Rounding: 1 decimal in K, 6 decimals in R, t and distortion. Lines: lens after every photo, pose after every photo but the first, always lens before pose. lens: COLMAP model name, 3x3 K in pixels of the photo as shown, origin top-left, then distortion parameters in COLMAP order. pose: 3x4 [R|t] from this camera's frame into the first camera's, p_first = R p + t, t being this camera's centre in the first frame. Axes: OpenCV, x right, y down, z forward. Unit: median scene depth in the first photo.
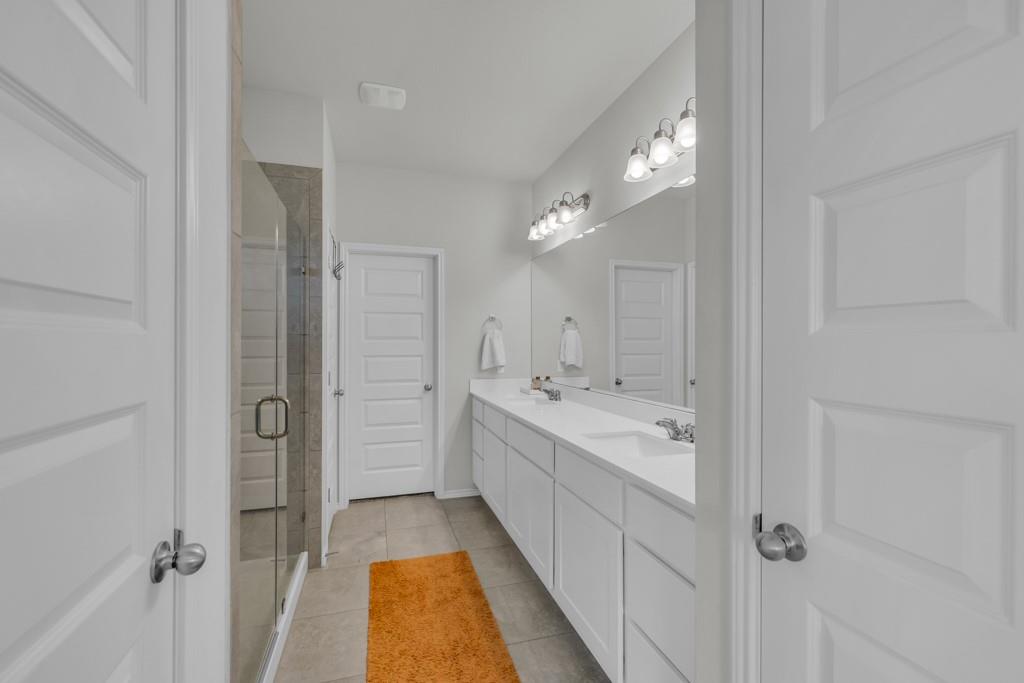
lens RADIAL K [[438.4, 0, 502.6], [0, 438.4, 335.8], [0, 0, 1]] dist [0.001999, 0.000264]
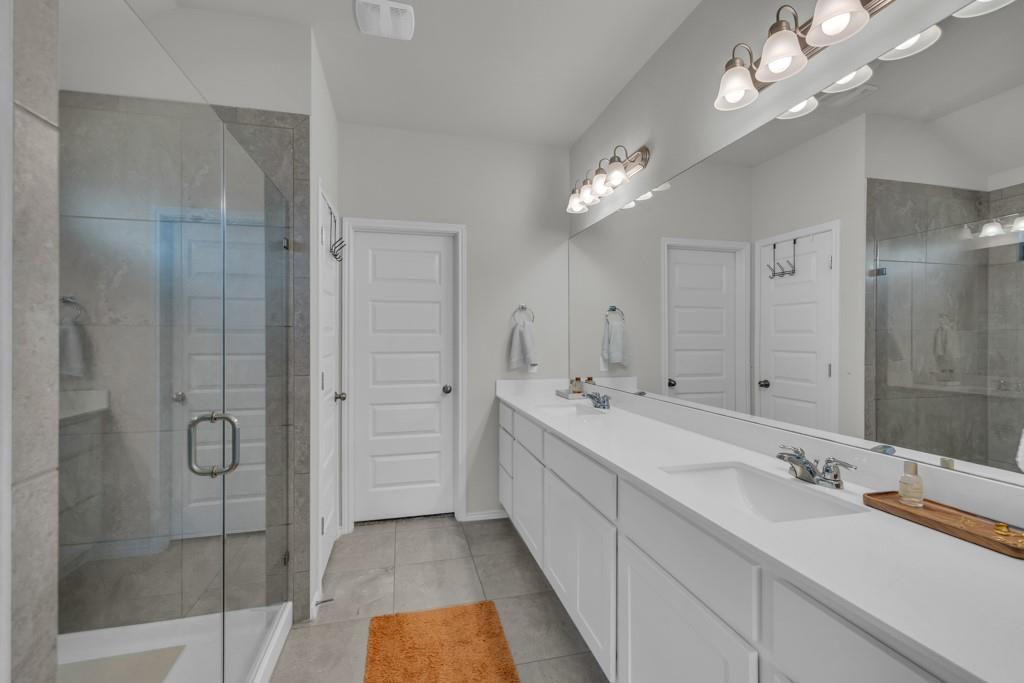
lens RADIAL K [[438.4, 0, 502.6], [0, 438.4, 335.8], [0, 0, 1]] dist [0.001999, 0.000264]
pose [[0.998455, -0.000162, -0.055572, -0.022224], [0.000858, 0.999921, 0.012511, 0.005047], [0.055566, -0.012539, 0.998376, 0.228985]]
